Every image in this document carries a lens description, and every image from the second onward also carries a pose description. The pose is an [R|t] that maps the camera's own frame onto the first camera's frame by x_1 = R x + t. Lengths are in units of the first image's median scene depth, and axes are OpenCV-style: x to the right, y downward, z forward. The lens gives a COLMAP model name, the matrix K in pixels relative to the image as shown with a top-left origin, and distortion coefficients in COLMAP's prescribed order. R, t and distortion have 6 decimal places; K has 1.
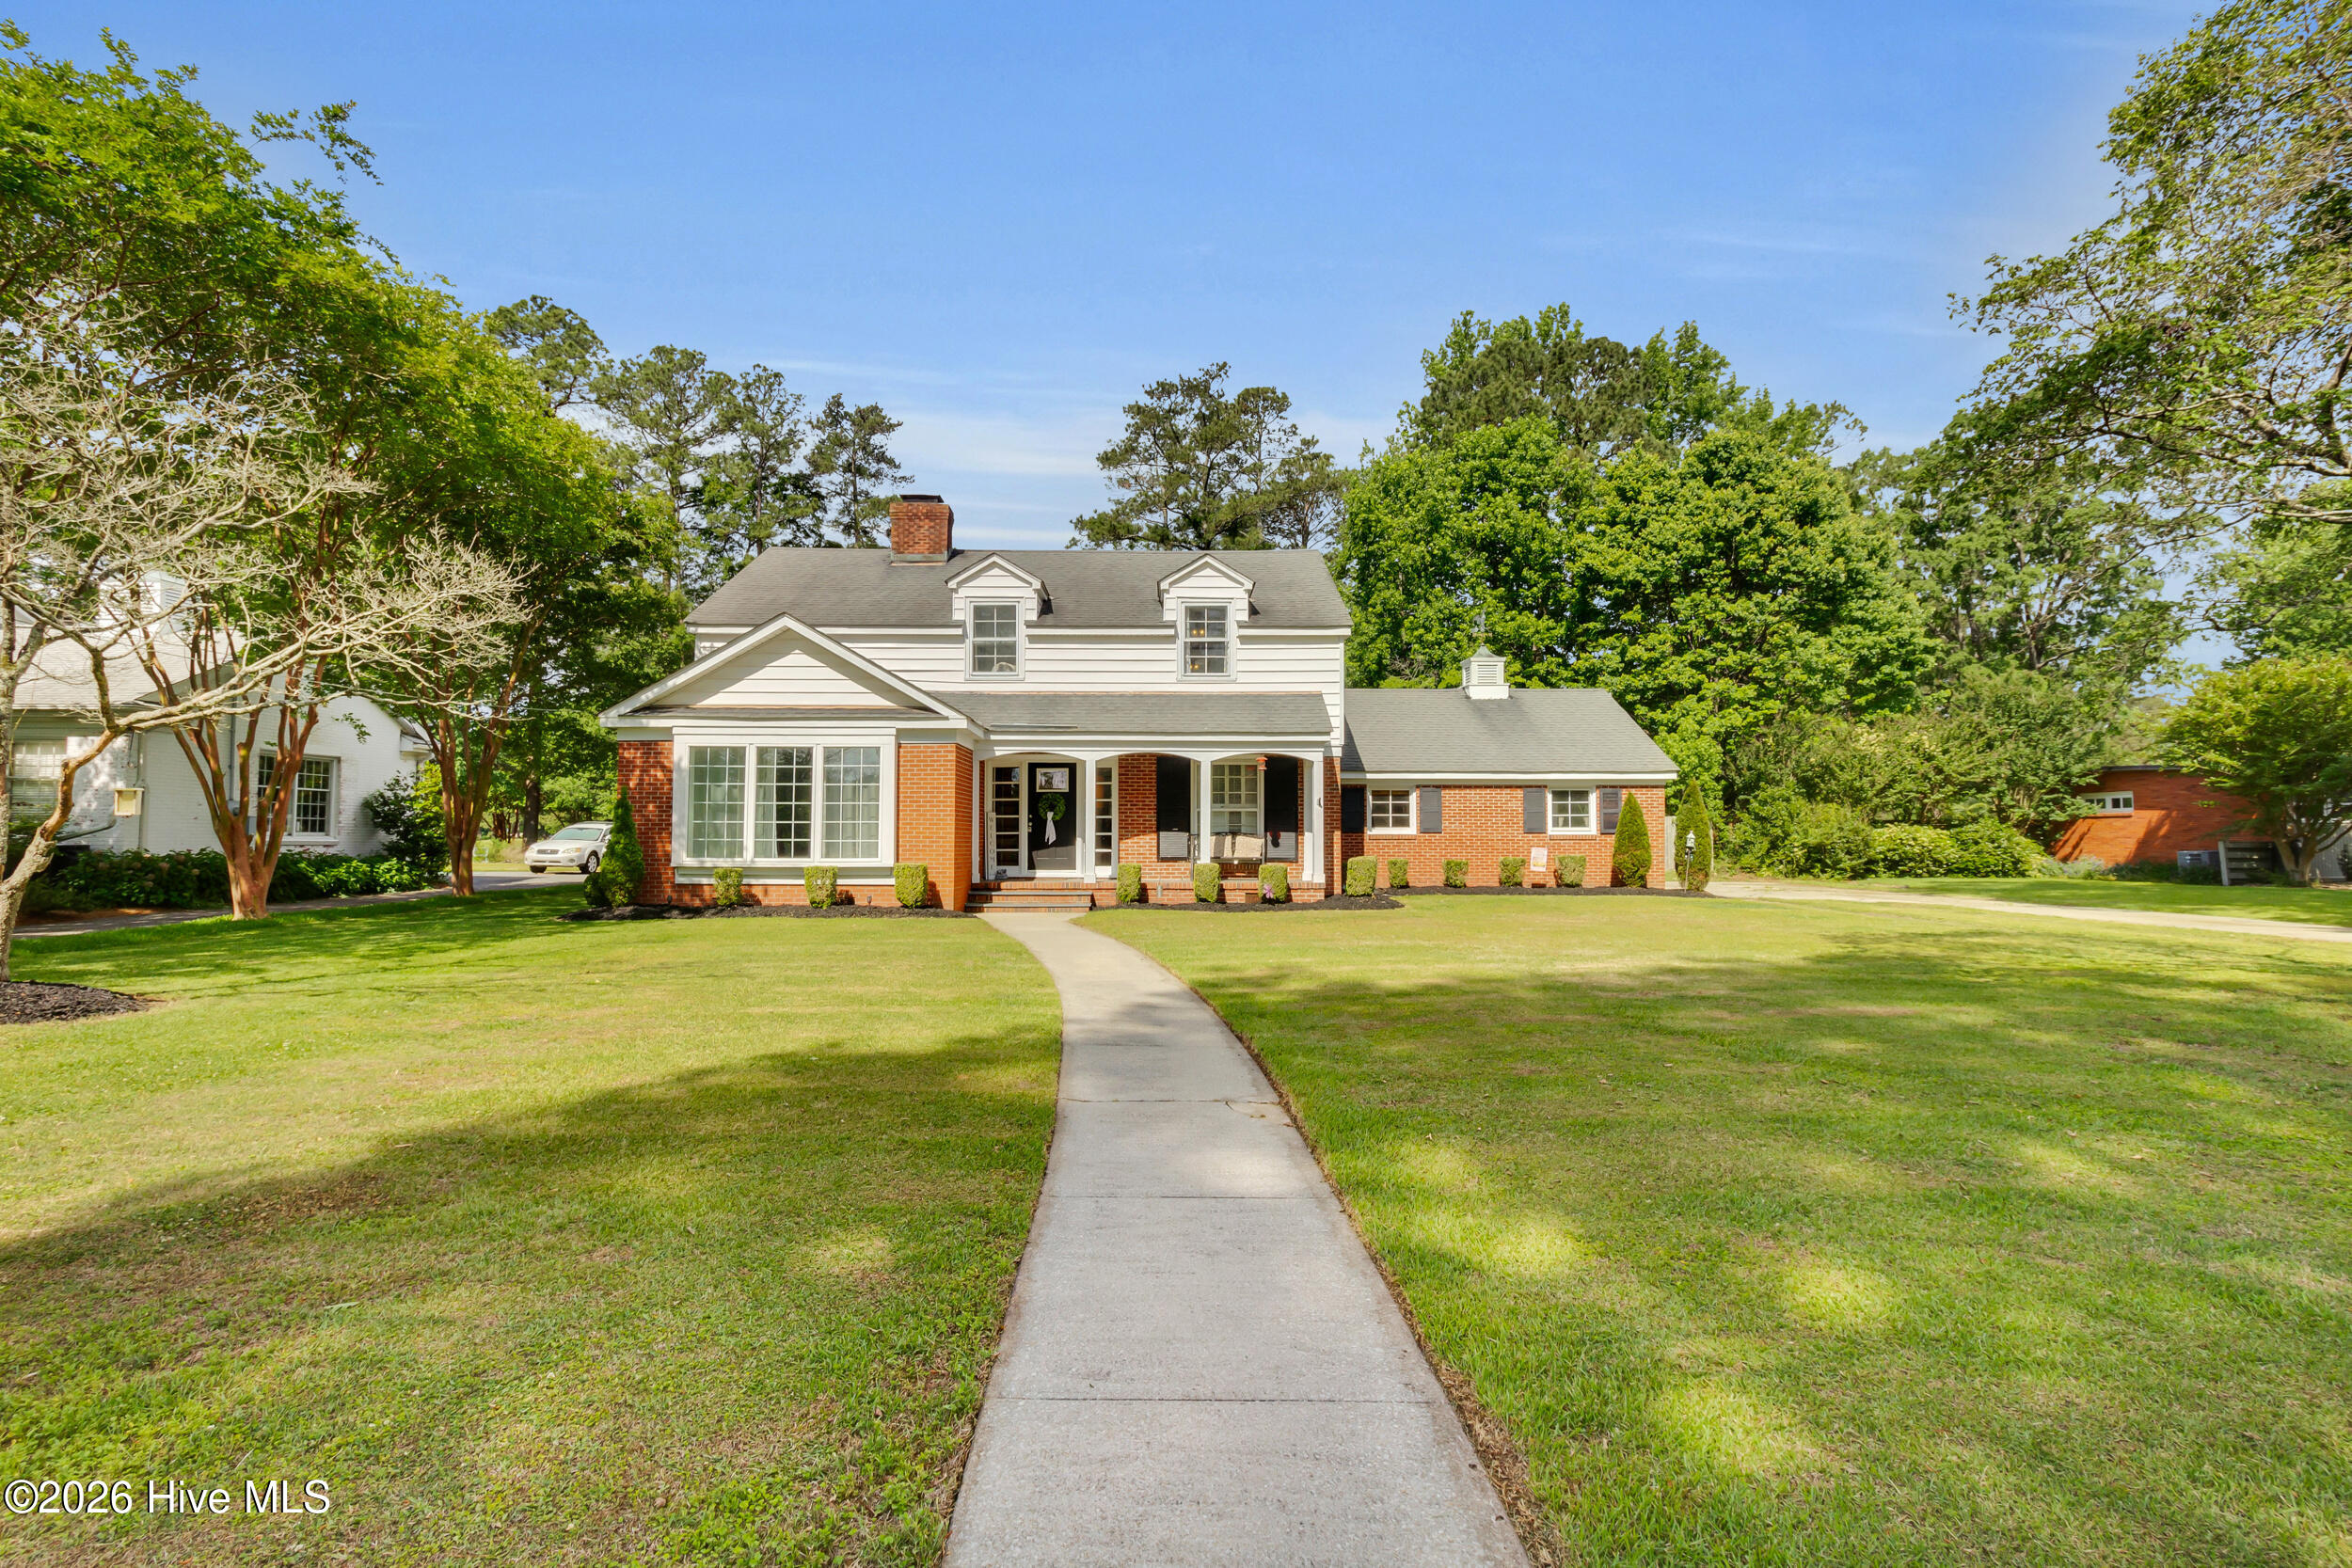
lens RADIAL K [[1112.1, 0, 1169.2], [0, 1112.1, 791.3], [0, 0, 1]] dist [0.001169, 0.000123]
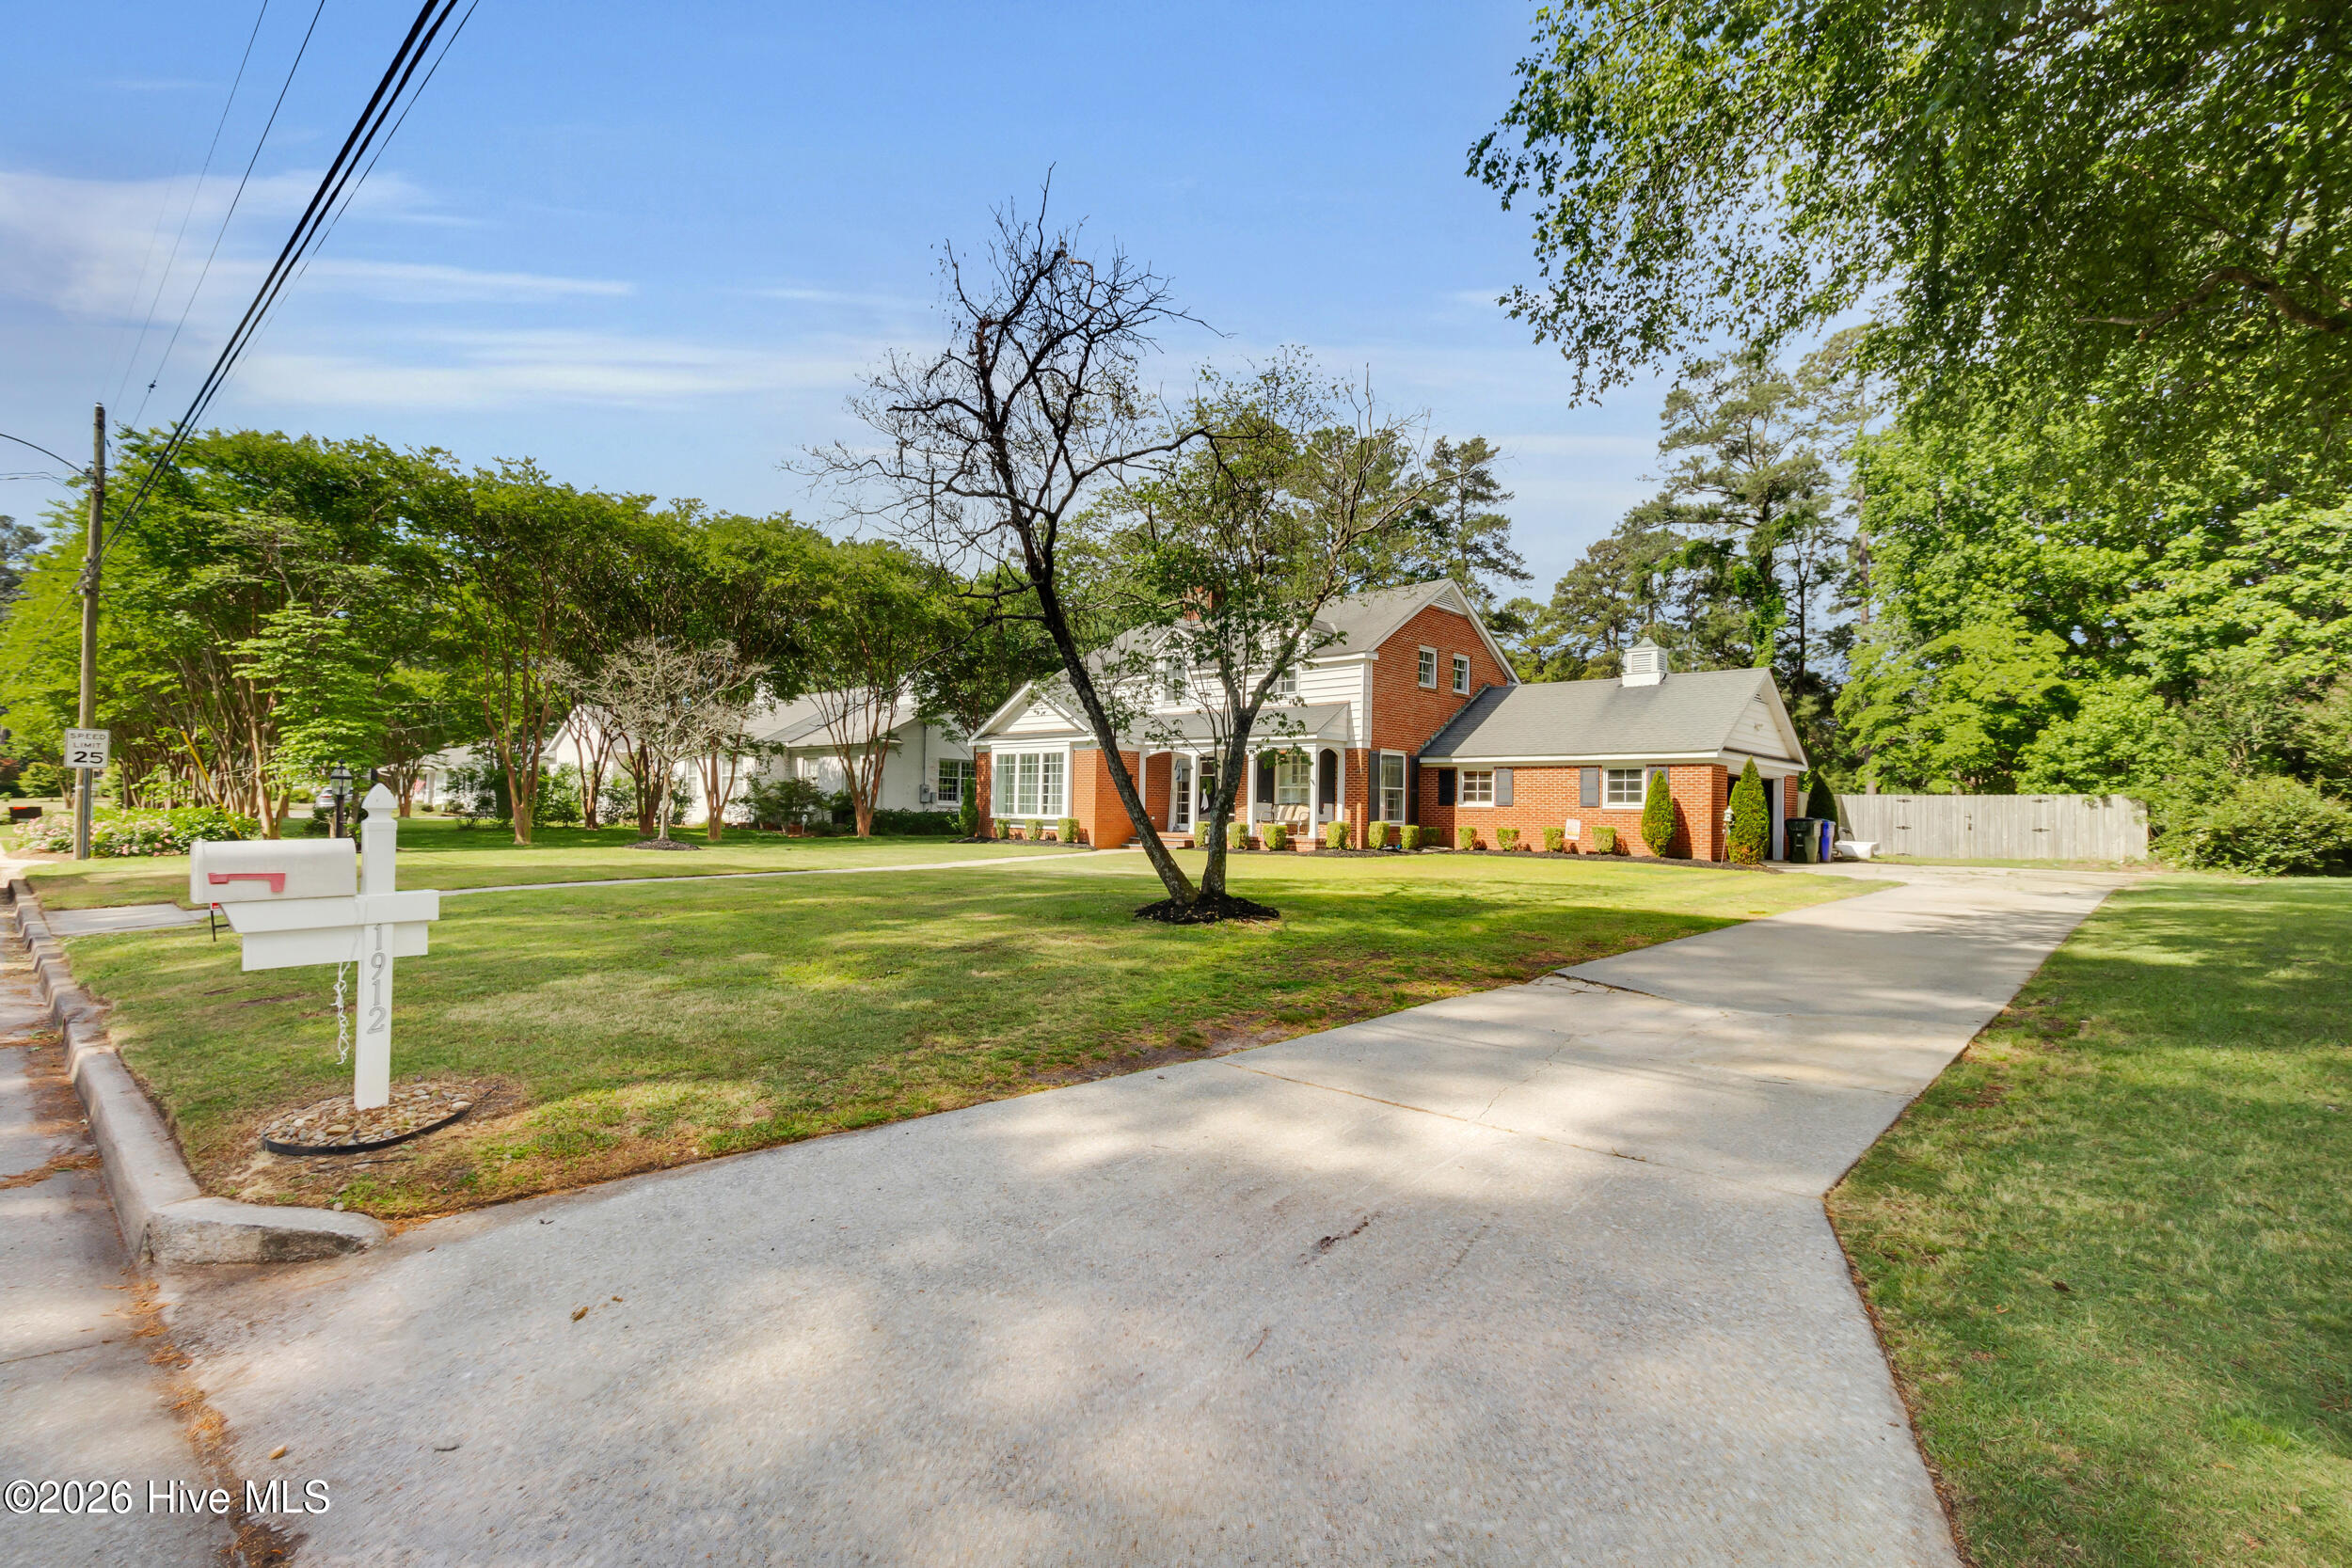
lens RADIAL K [[1112.1, 0, 1169.2], [0, 1112.1, 791.3], [0, 0, 1]] dist [0.001169, 0.000123]
pose [[0.711414, -0.000653, -0.702773, 0.820931], [0.011401, 0.999879, 0.010612, 0.004236], [0.702681, -0.015562, 0.711335, -0.115607]]
